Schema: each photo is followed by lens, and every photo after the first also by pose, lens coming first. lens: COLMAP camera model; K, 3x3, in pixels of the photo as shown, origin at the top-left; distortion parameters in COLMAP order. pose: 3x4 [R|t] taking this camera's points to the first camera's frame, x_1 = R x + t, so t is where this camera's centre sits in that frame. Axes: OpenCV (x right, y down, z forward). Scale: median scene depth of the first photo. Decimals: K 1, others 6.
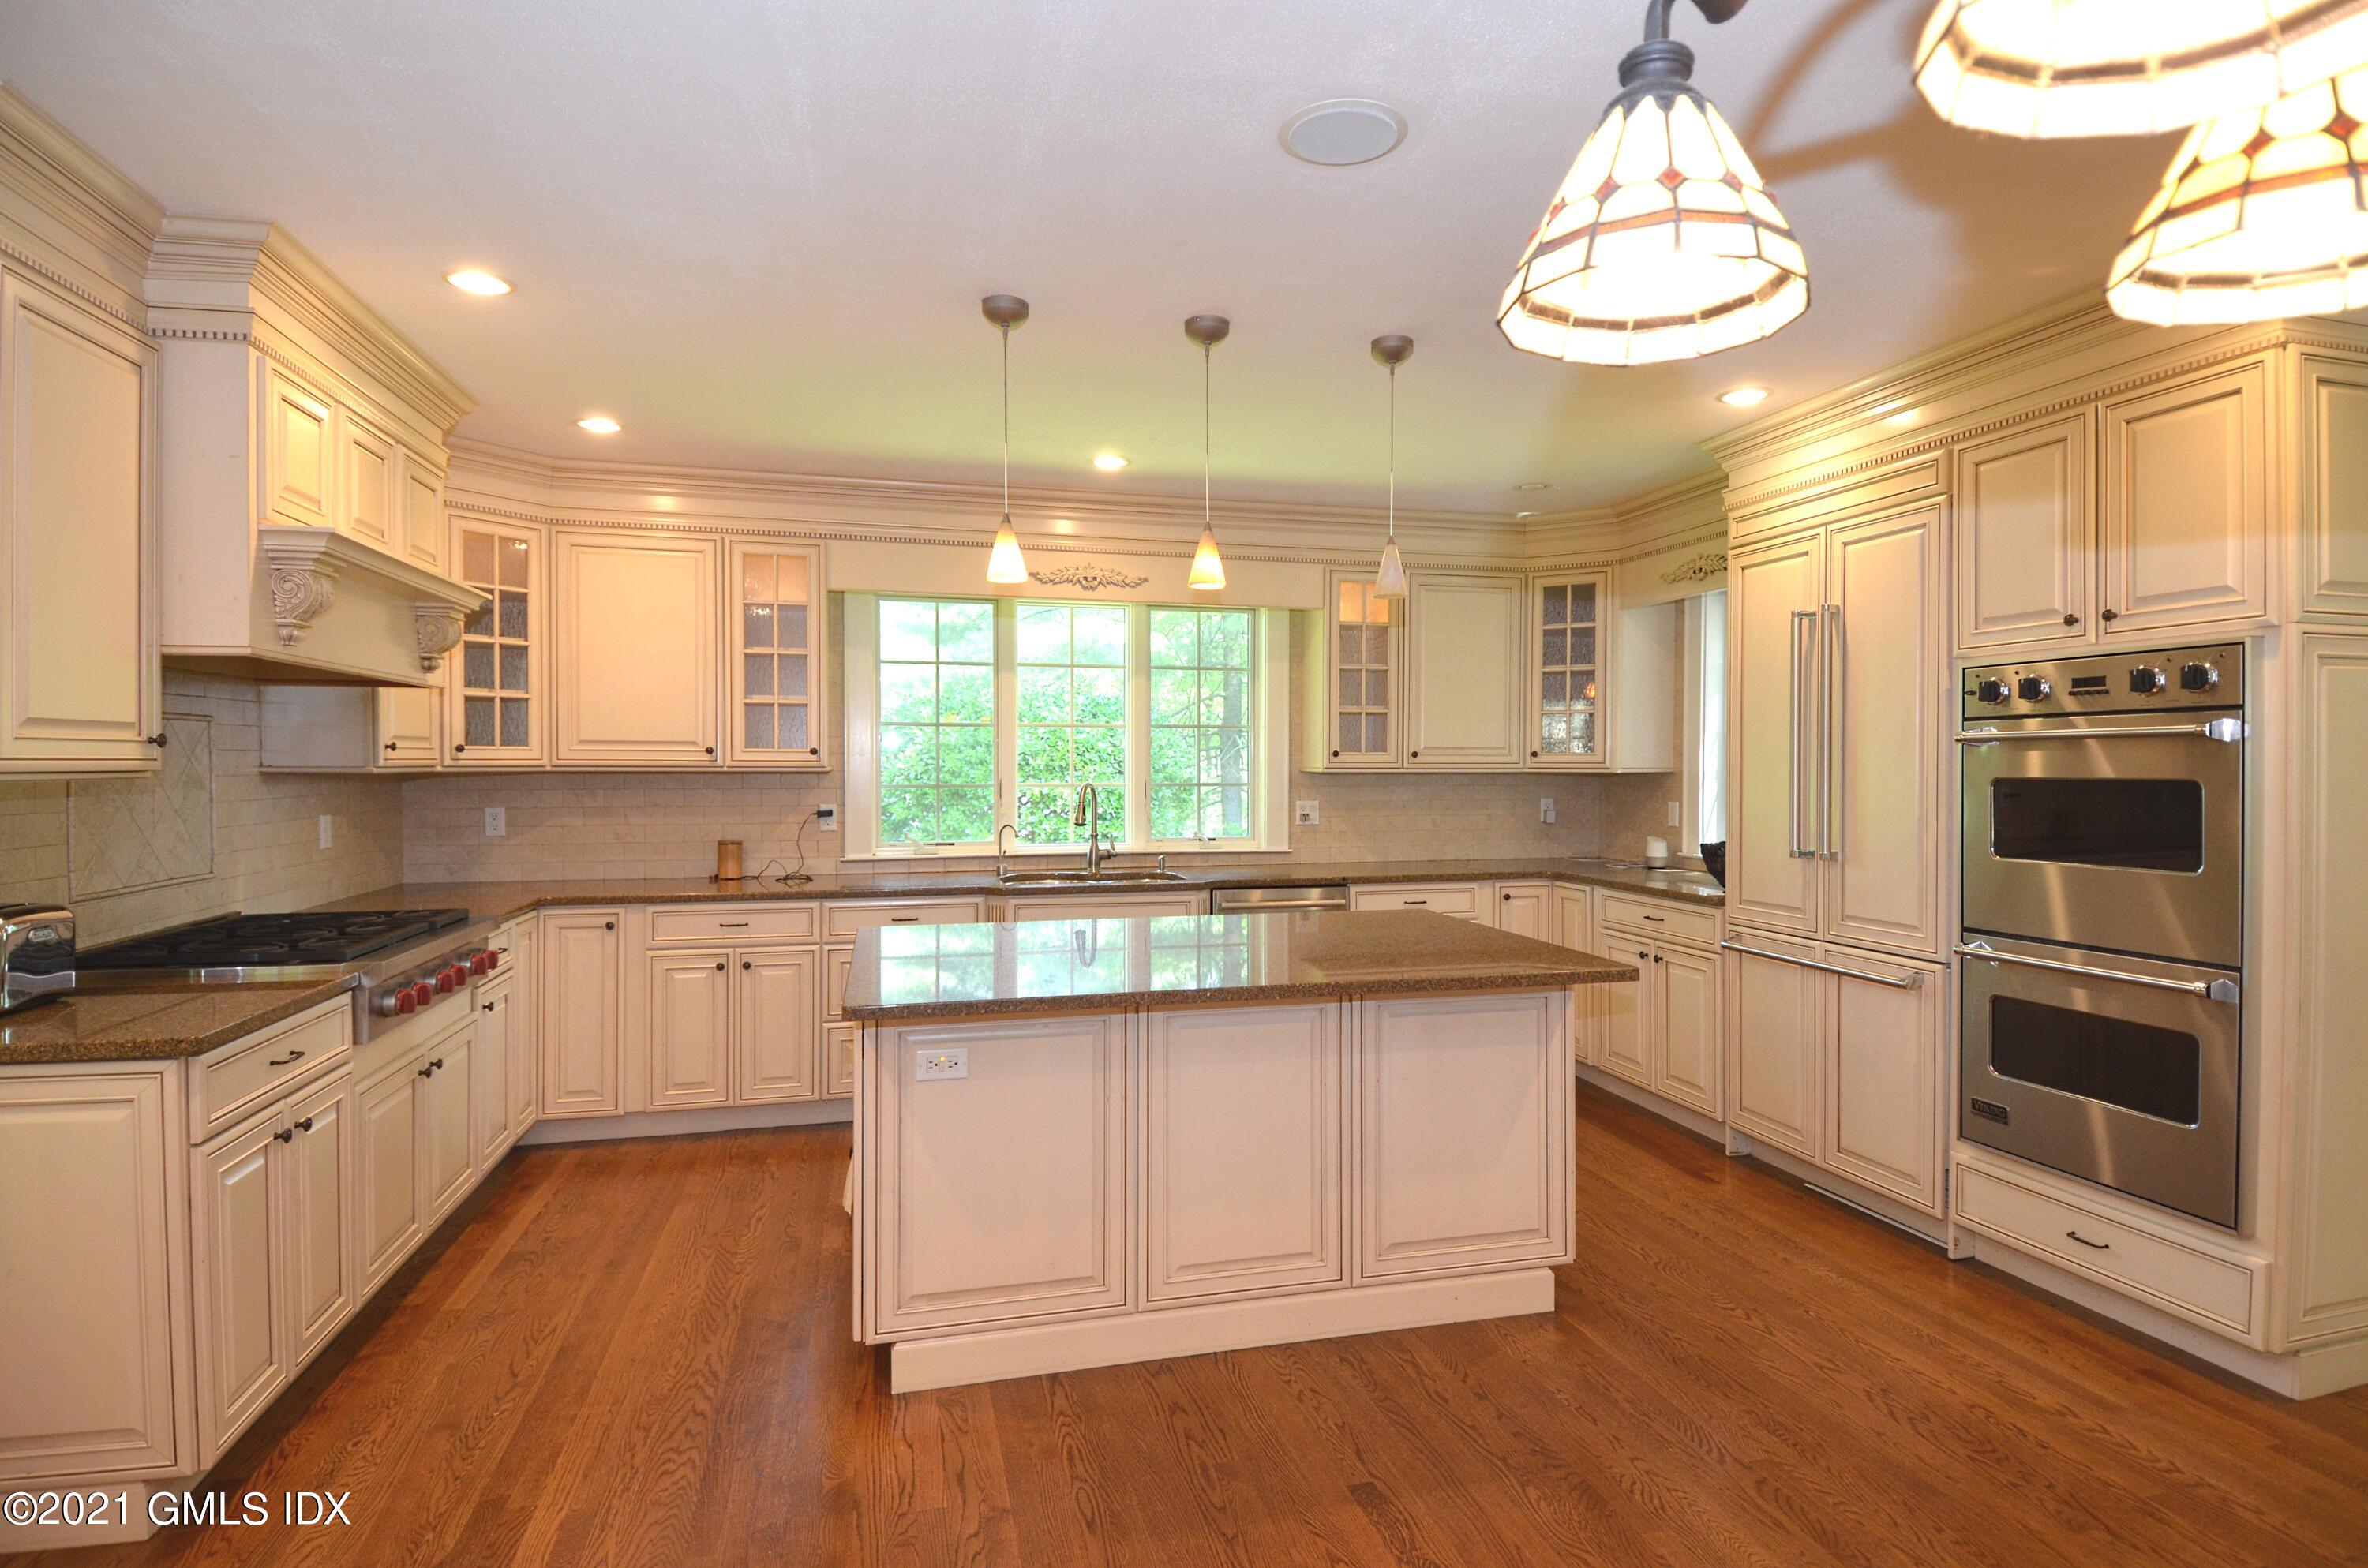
lens RADIAL K [[1212.9, 0, 1211.1], [0, 1212.9, 777.2], [0, 0, 1]] dist [0.054269, -0.058683]
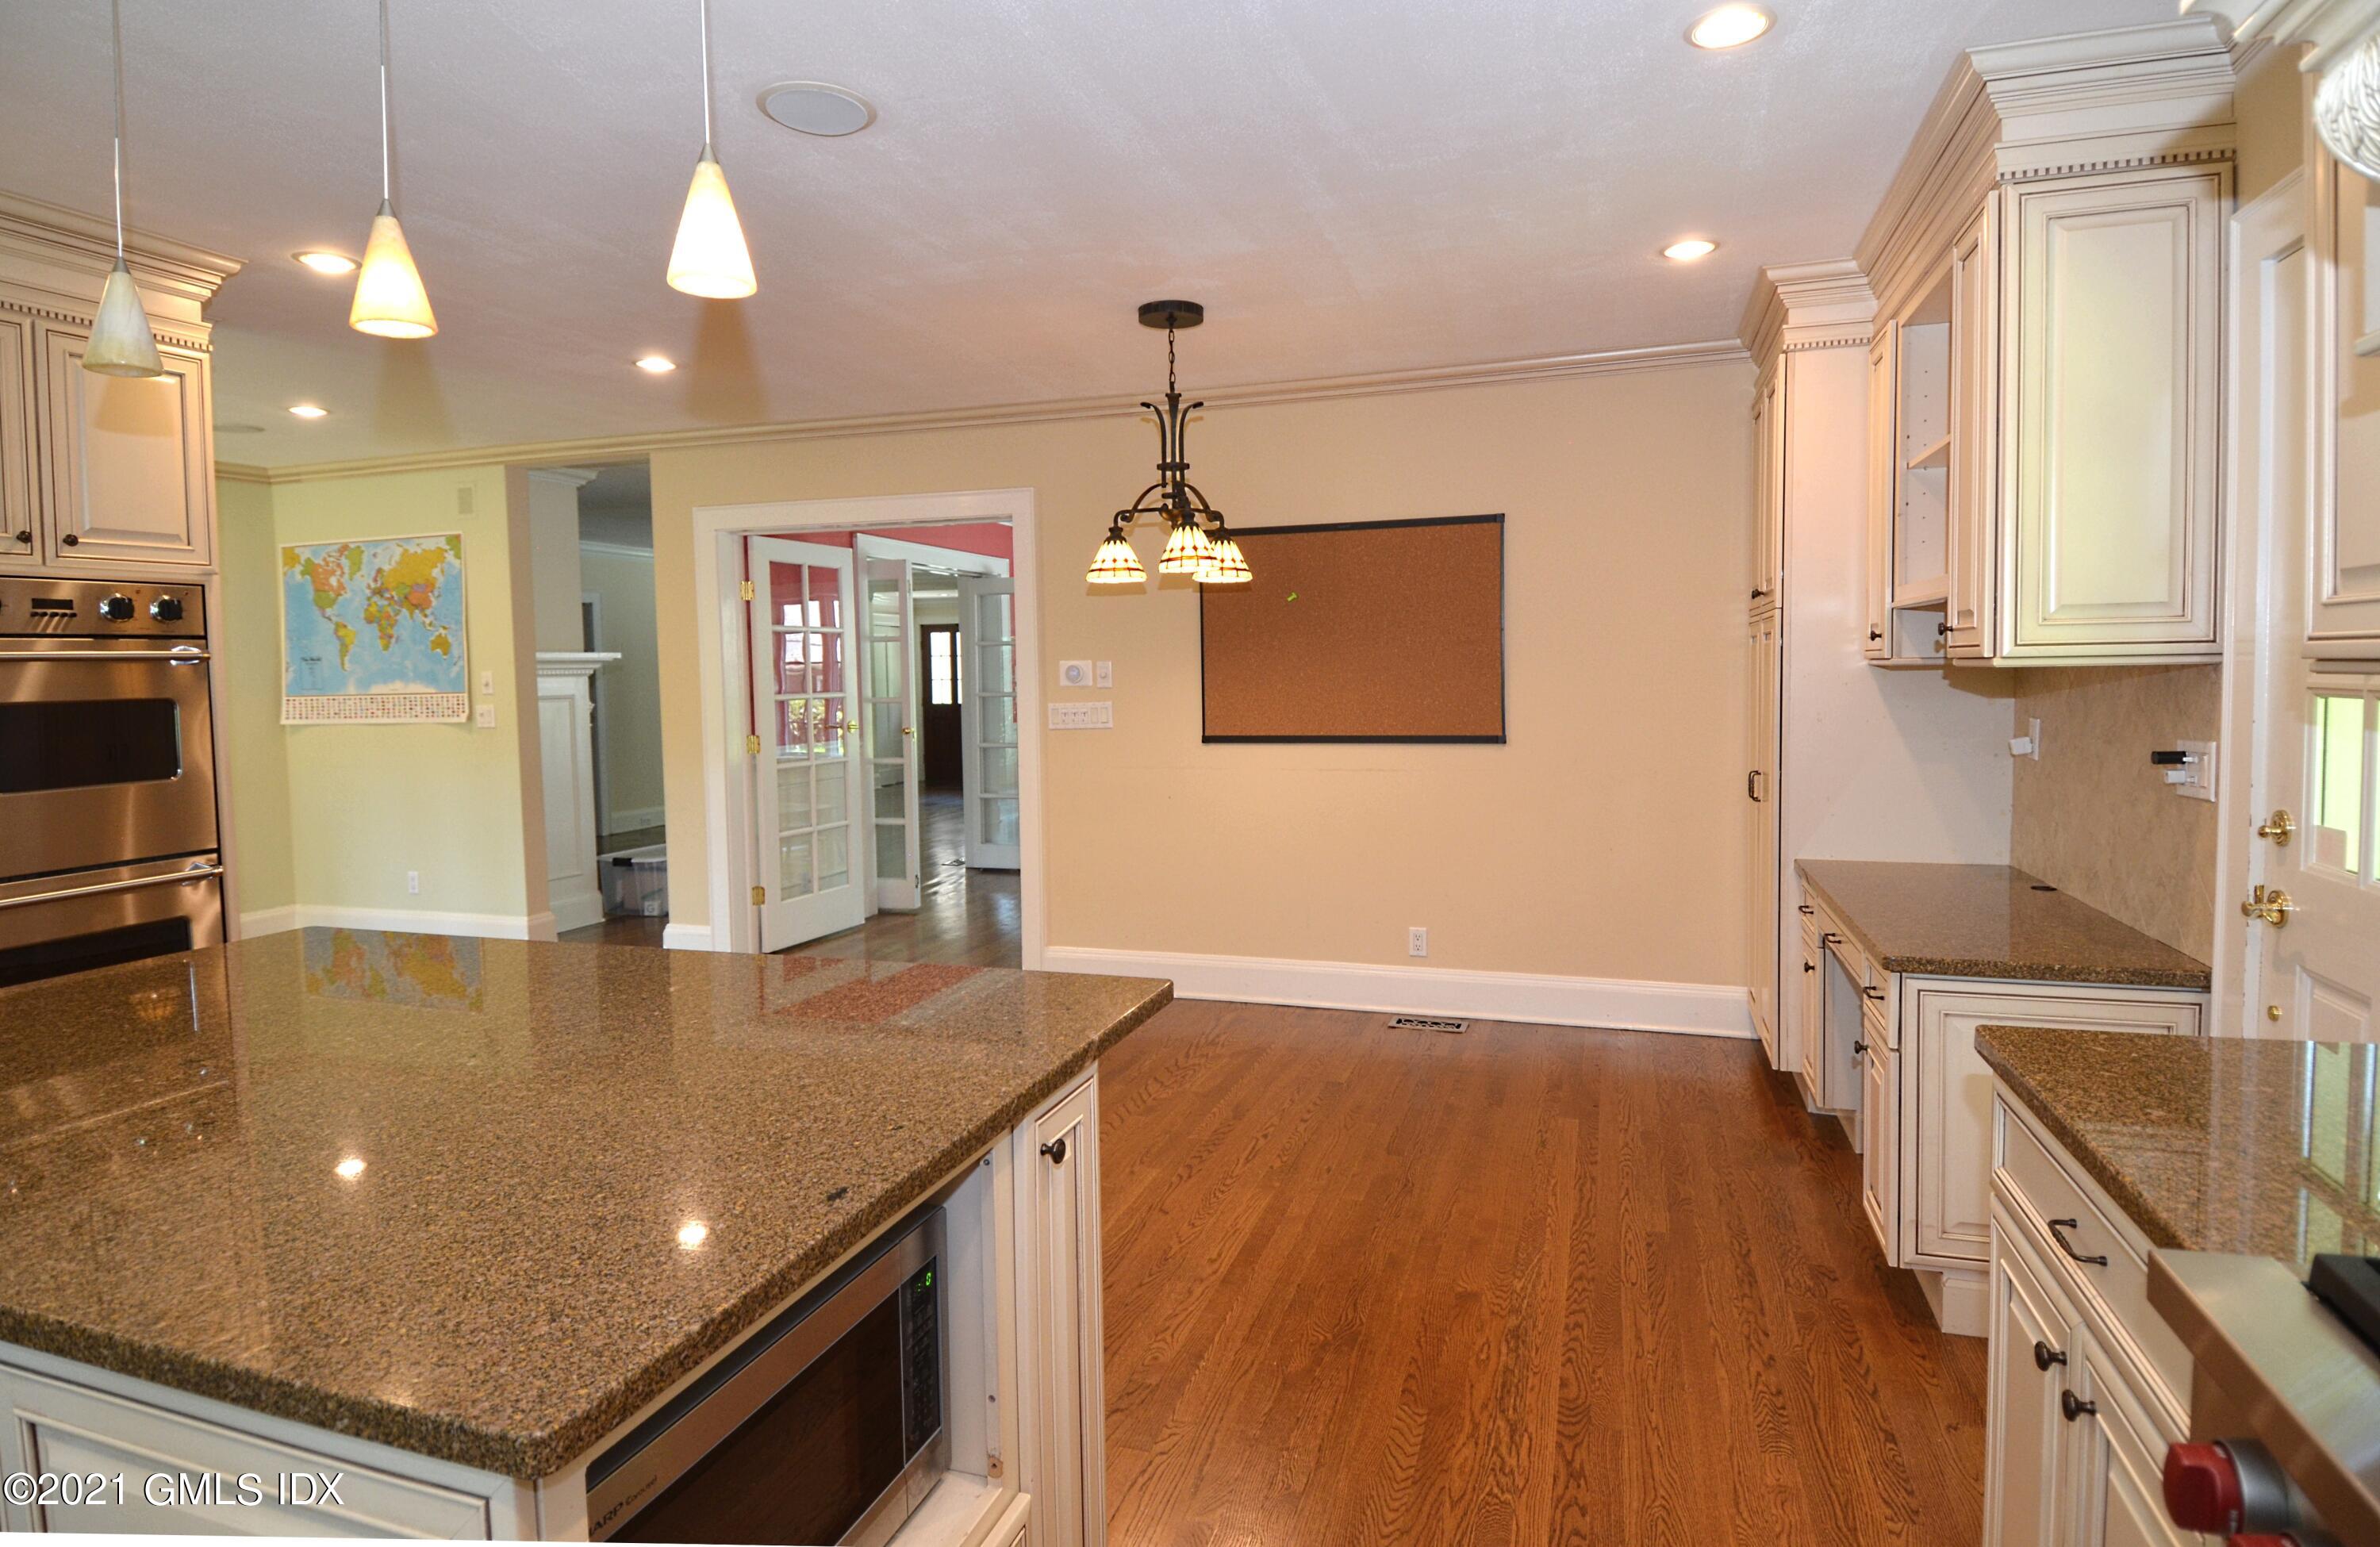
lens RADIAL K [[1258.7, 0, 1190.0], [0, 1258.7, 773.5], [0, 0, 1]] dist [-0.000829, -0.000348]
pose [[-0.831804, -0.033371, 0.554066, -0.498568], [0.024252, 0.995053, 0.096341, -0.014116], [-0.554540, 0.093574, -0.826879, 1.097775]]
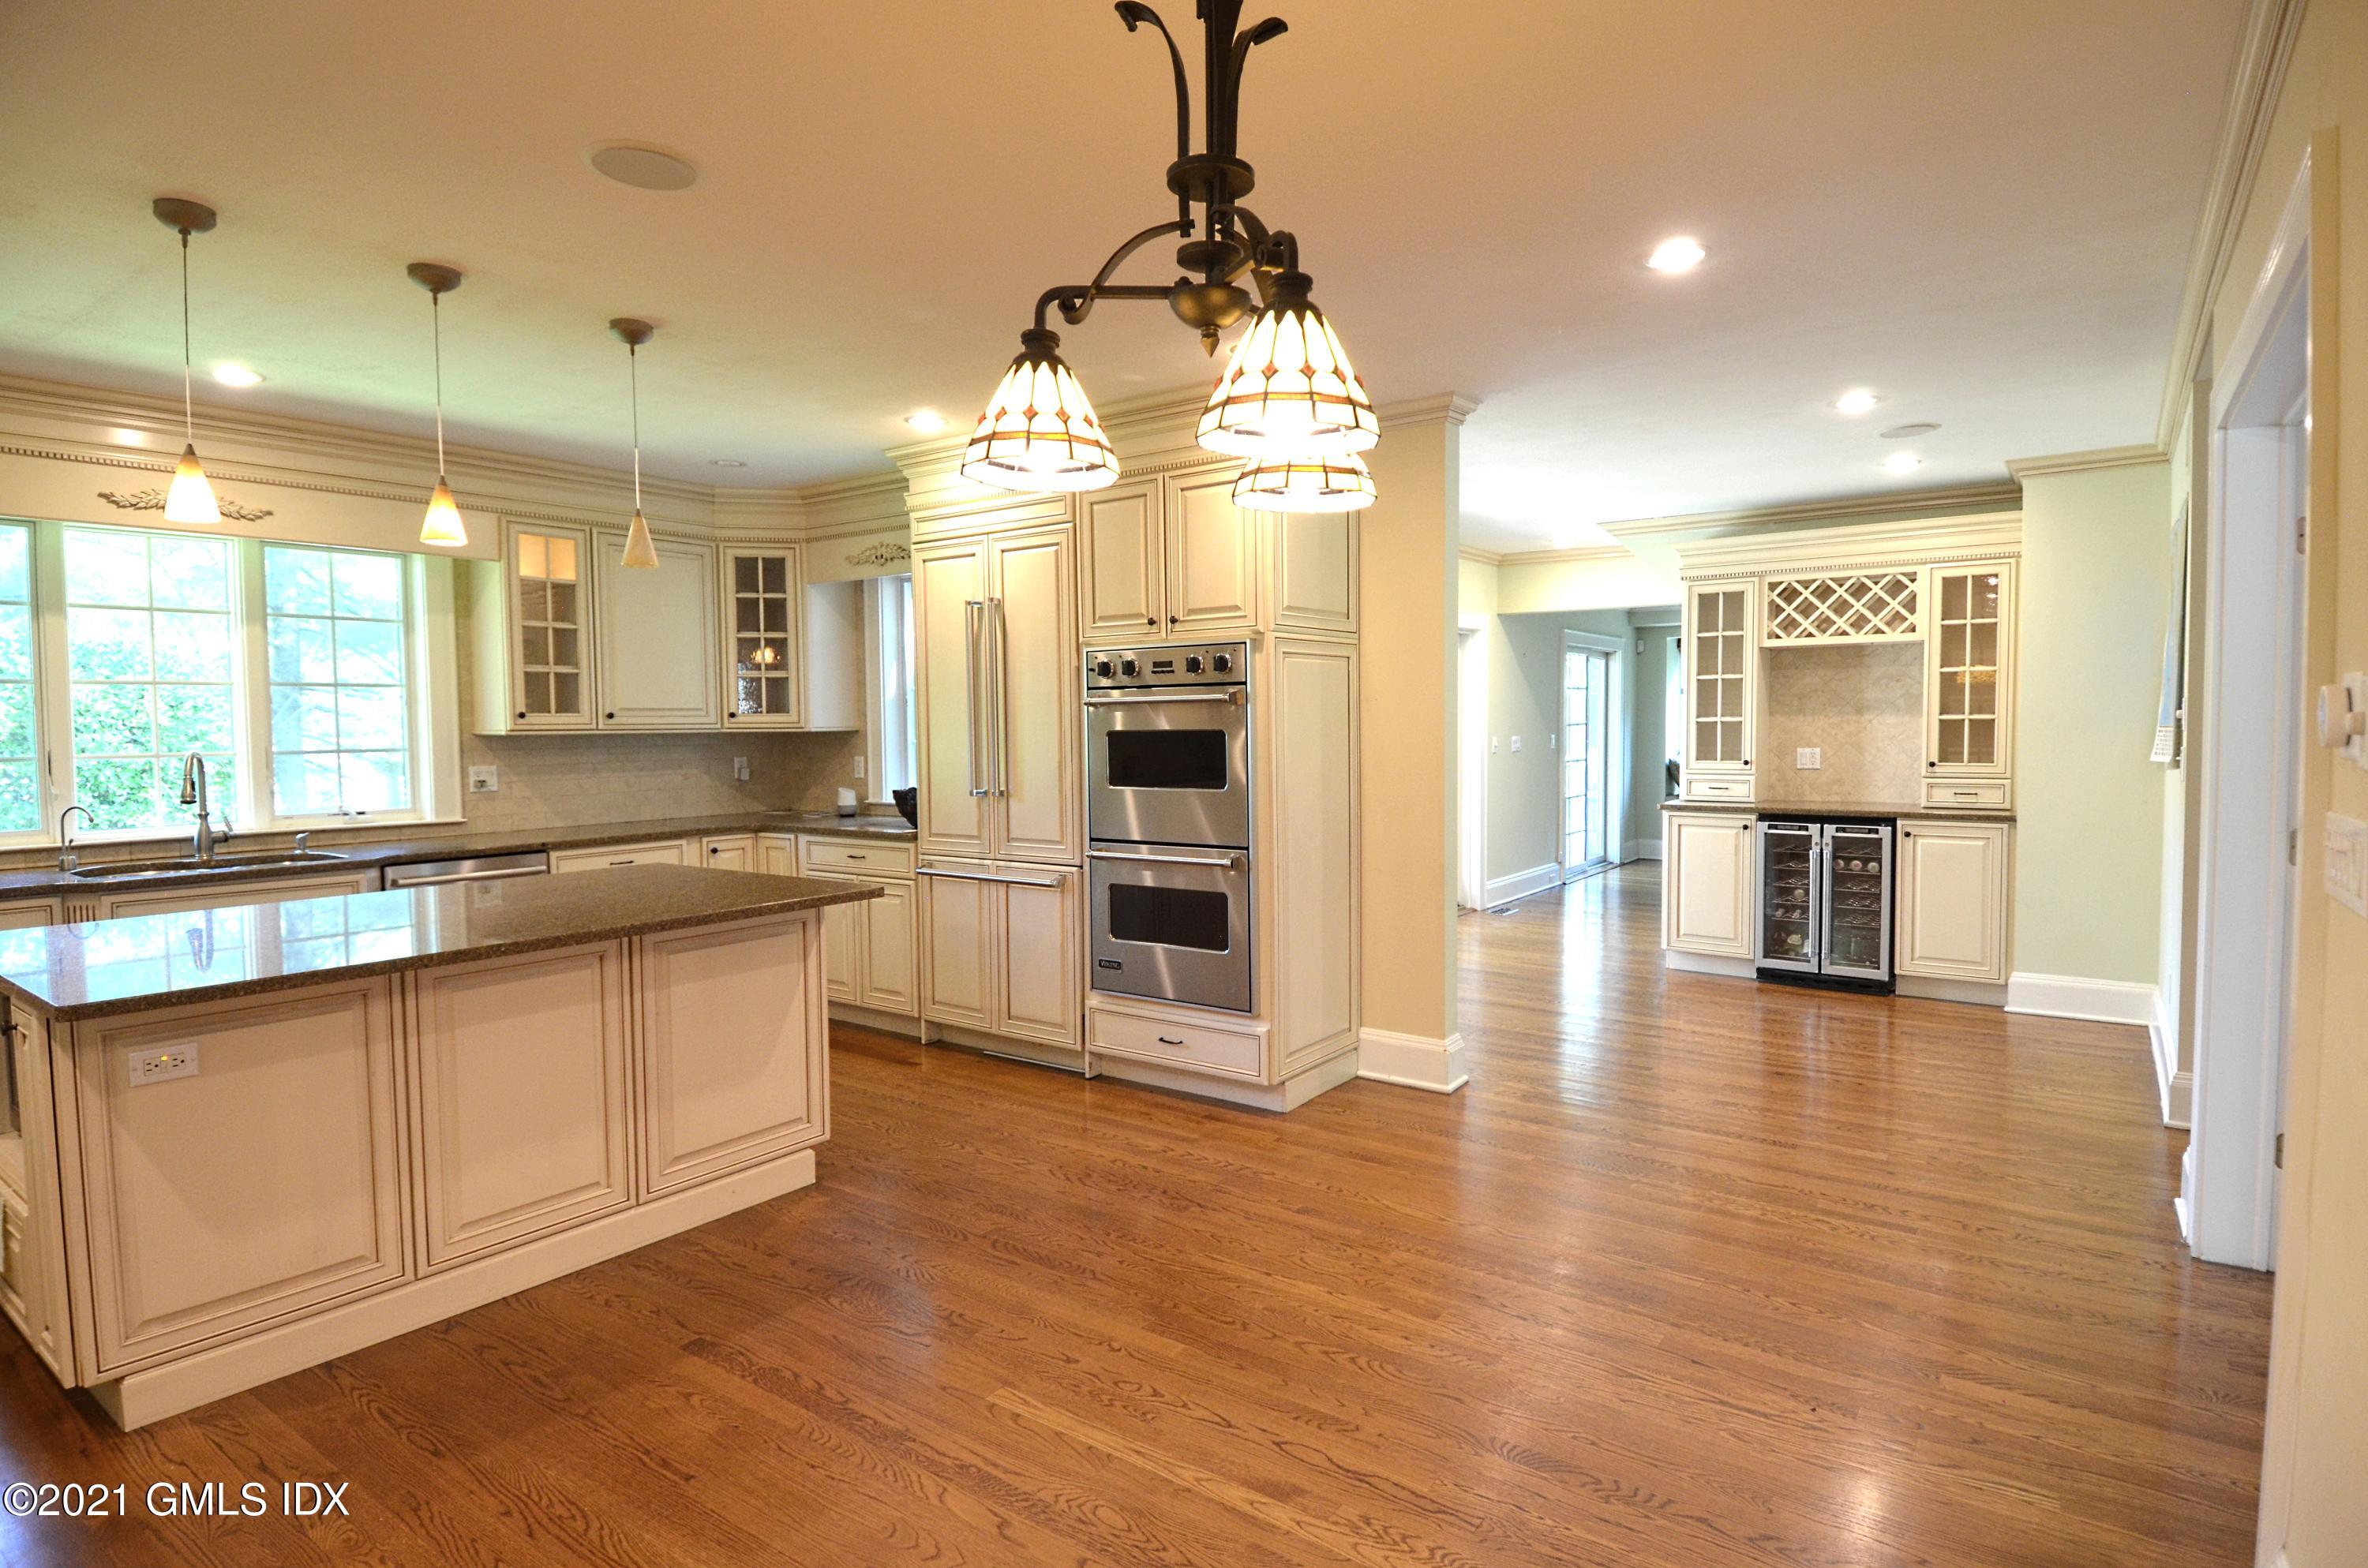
lens RADIAL K [[1212.9, 0, 1211.1], [0, 1212.9, 777.2], [0, 0, 1]] dist [0.054269, -0.058683]
pose [[0.770071, -0.037039, 0.636882, -0.141195], [0.016703, 0.999142, 0.037910, 0.002521], [-0.637740, -0.018555, 0.770029, -0.130690]]
